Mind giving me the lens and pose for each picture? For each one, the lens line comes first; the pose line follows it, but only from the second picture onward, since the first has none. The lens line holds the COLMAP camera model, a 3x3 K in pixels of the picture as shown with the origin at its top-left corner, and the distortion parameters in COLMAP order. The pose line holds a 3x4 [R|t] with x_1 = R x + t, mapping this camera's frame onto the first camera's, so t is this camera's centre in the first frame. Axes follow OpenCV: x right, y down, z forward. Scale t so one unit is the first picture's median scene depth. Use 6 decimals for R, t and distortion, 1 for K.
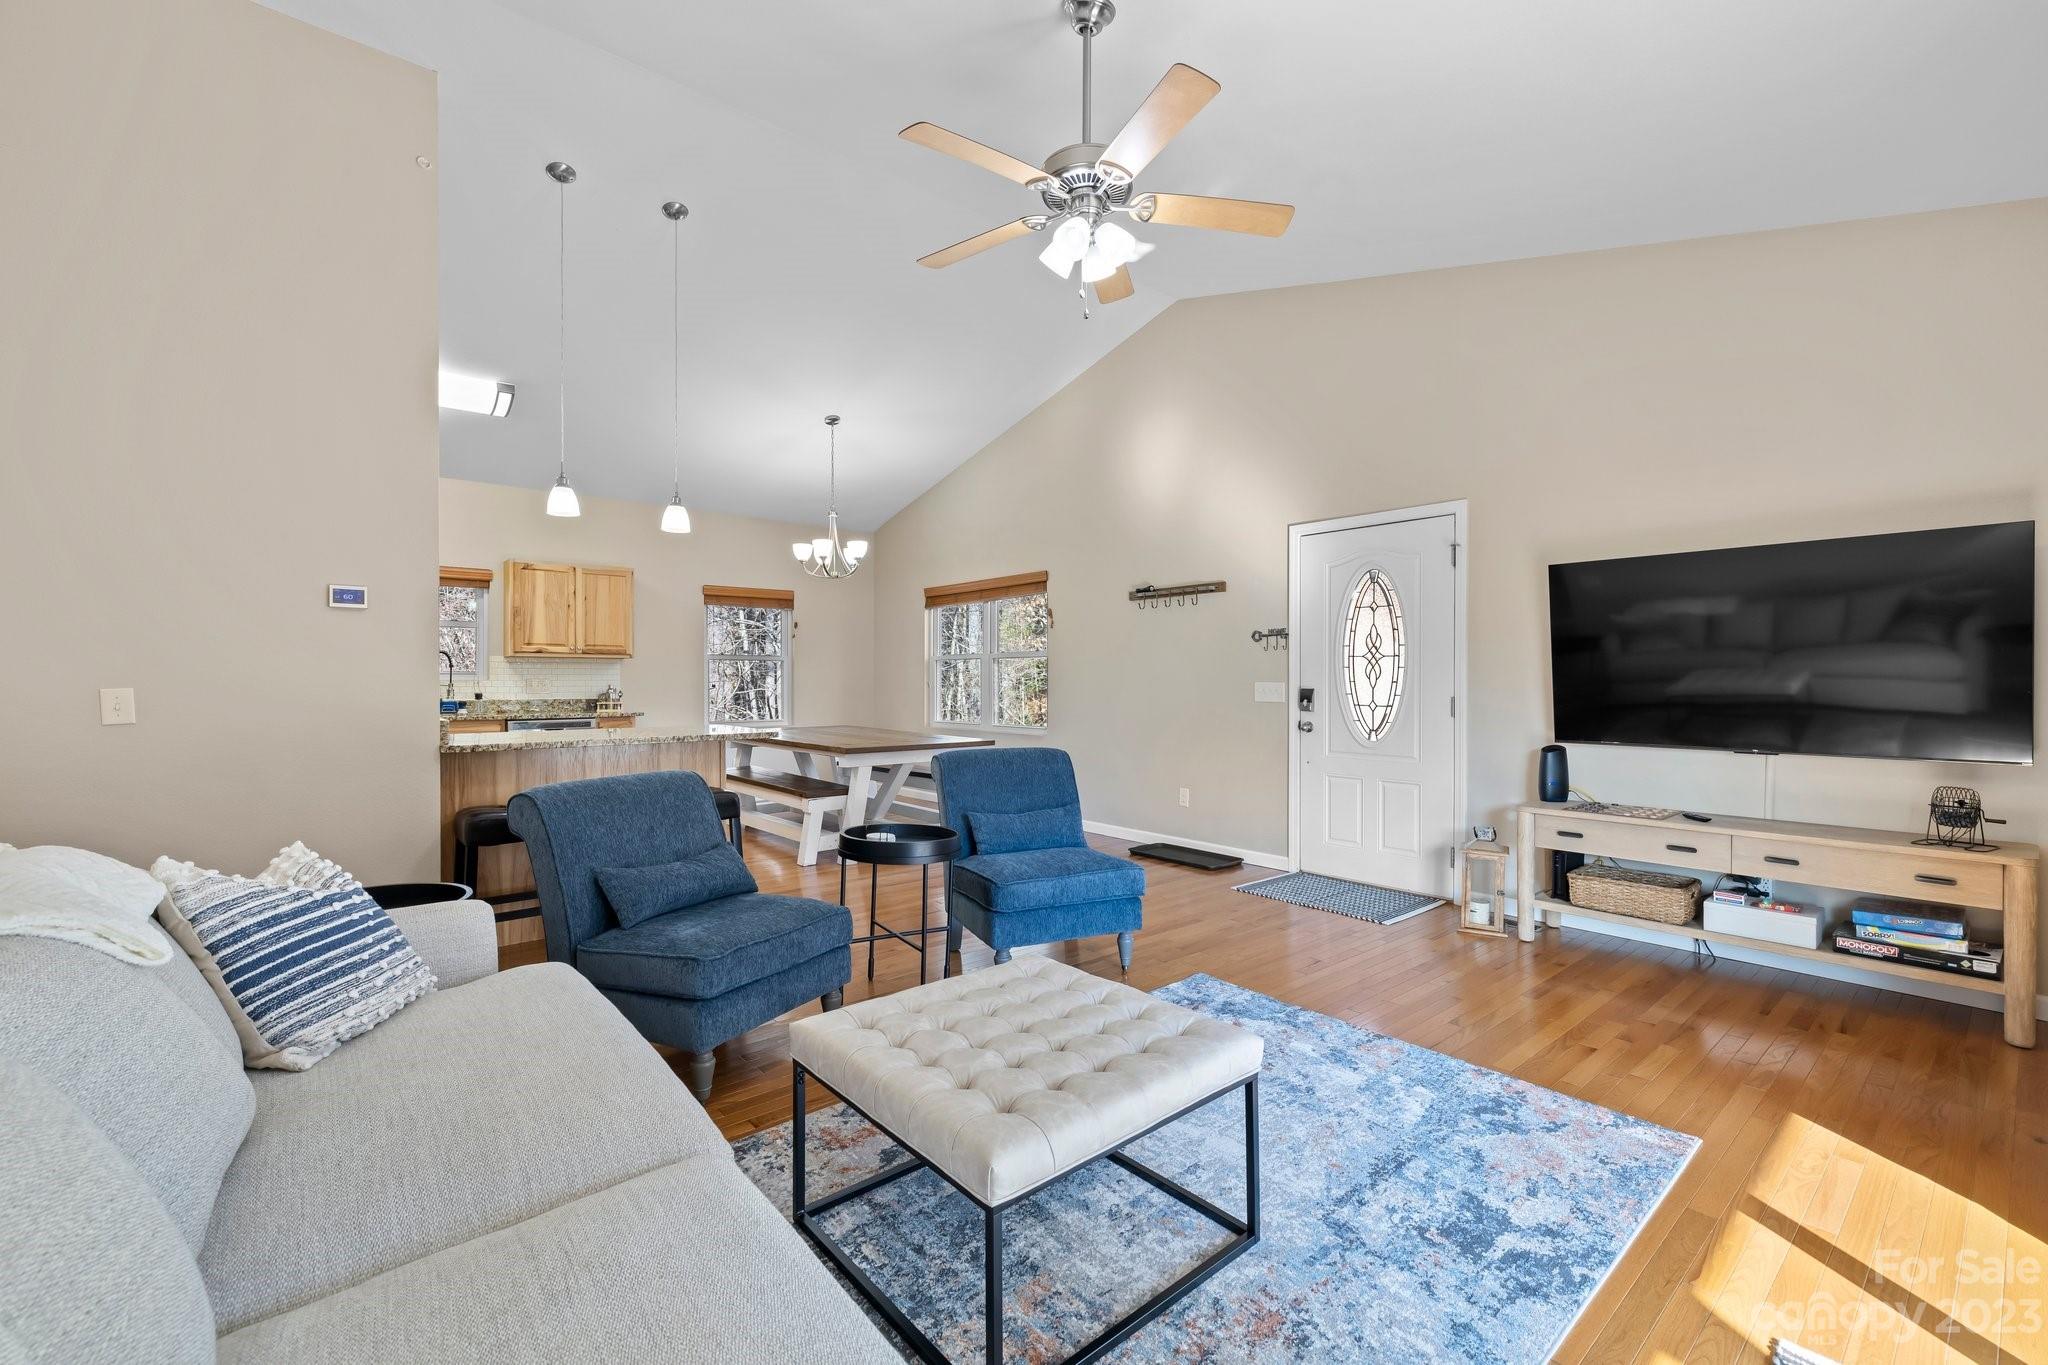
lens RADIAL K [[869.7, 0, 1018.2], [0, 869.7, 675.1], [0, 0, 1]] dist [0.001565, -0.000715]
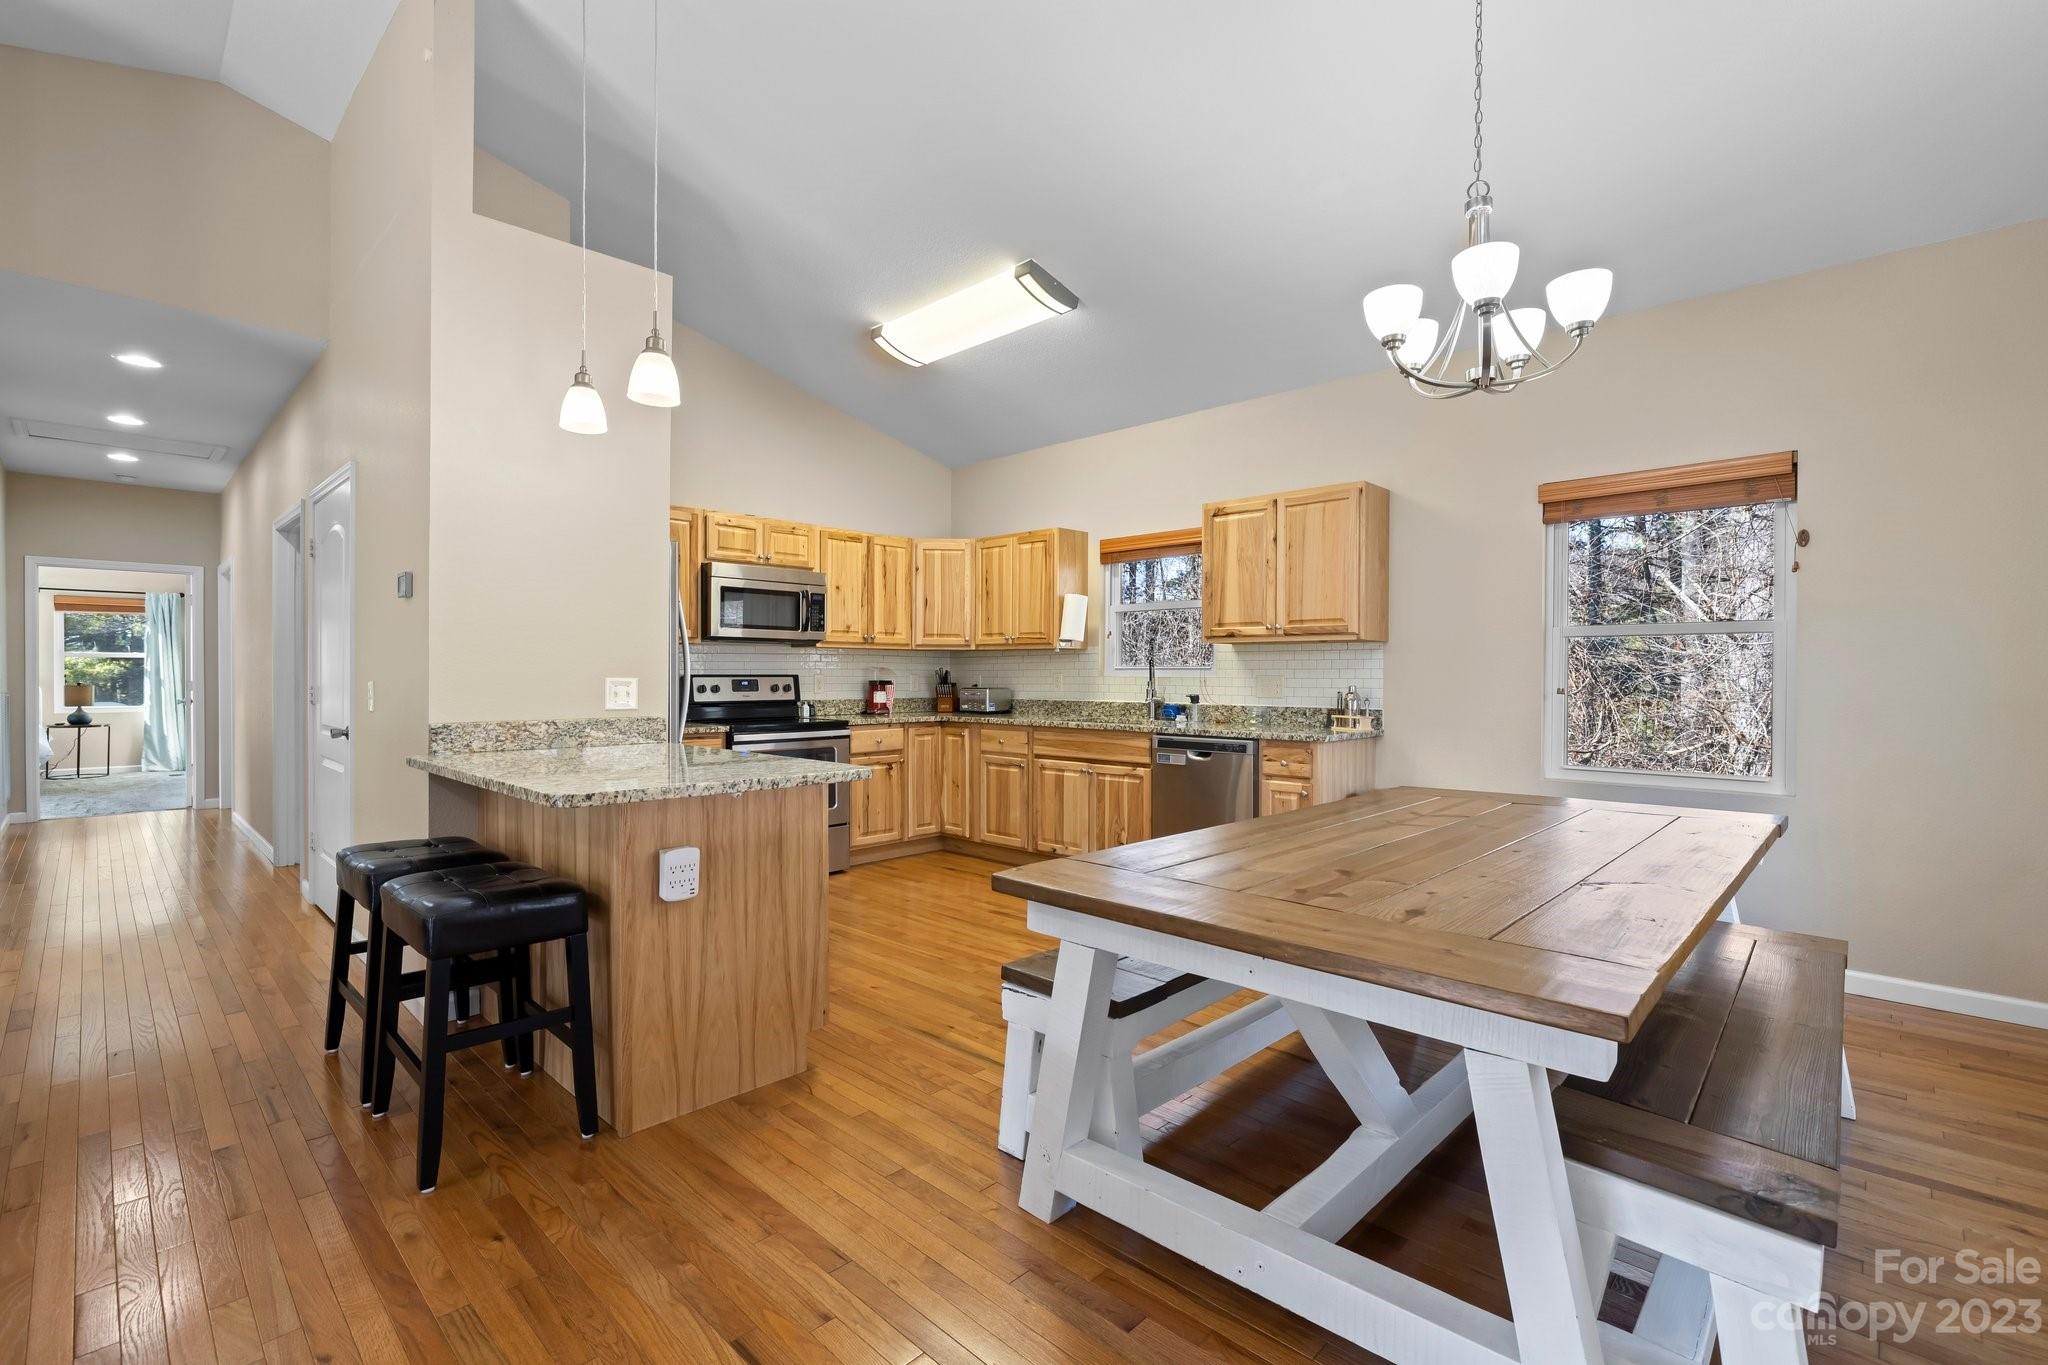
lens RADIAL K [[908.7, 0, 1024.8], [0, 908.7, 683.3], [0, 0, 1]] dist [-0.007583, 0.001422]
pose [[0.108406, 0.008987, -0.994066, 0.220946], [0.001236, 0.999957, 0.009175, 0.005976], [0.994106, -0.002223, 0.108391, 1.284386]]
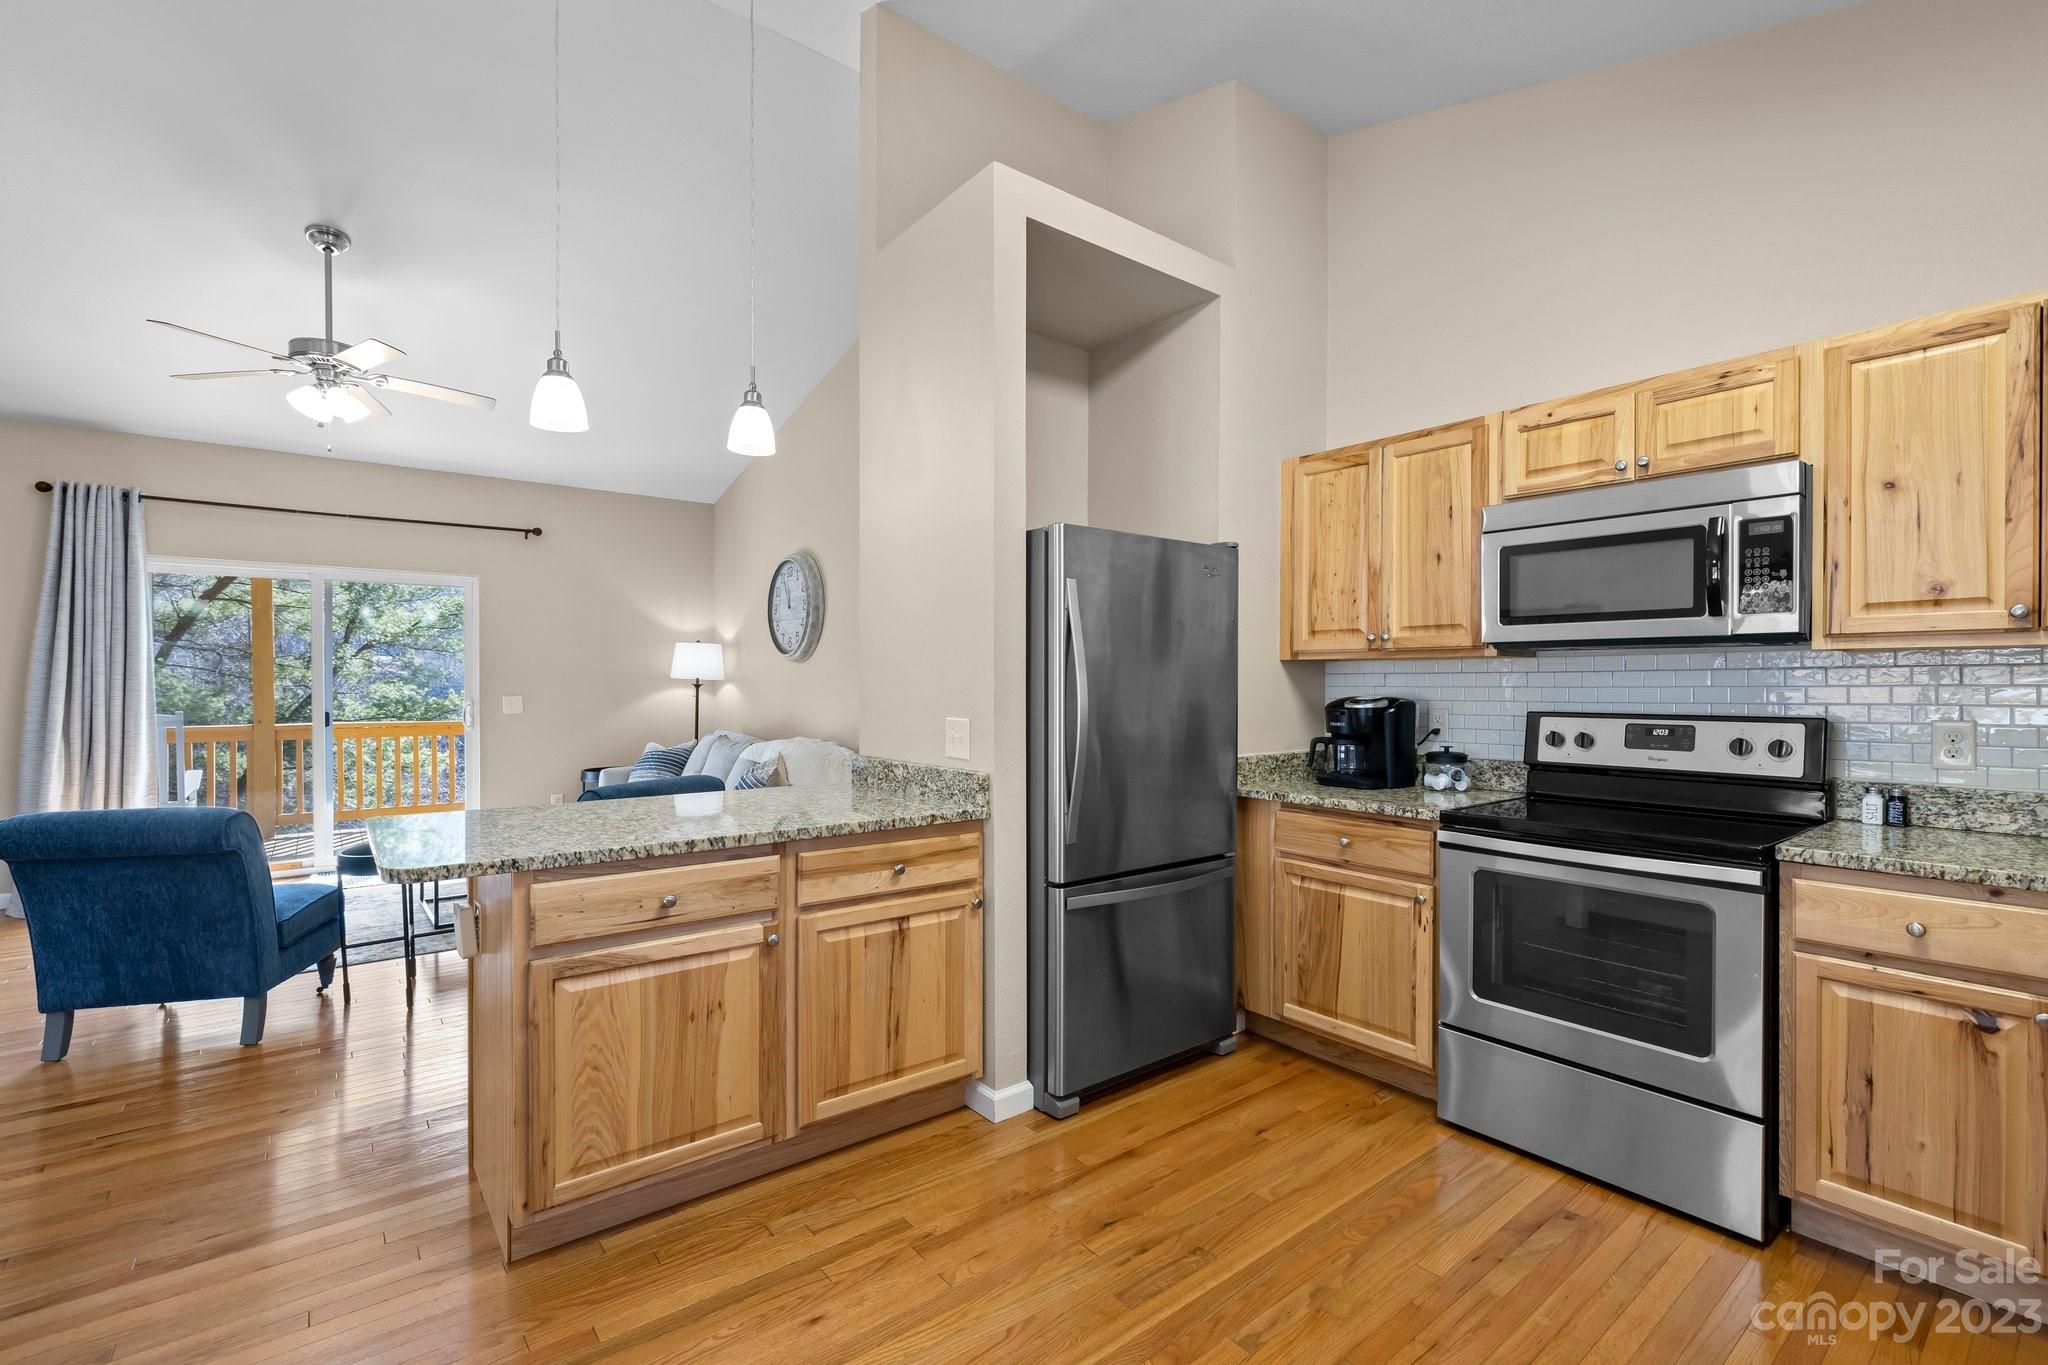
lens RADIAL K [[908.7, 0, 1002.8], [0, 908.7, 687.8], [0, 0, 1]] dist [-0.007583, 0.001422]
pose [[-0.999234, 0.002847, 0.039039, -0.735667], [0.003045, 0.999983, 0.005029, -0.018850], [-0.039024, 0.005144, -0.999225, 1.685828]]
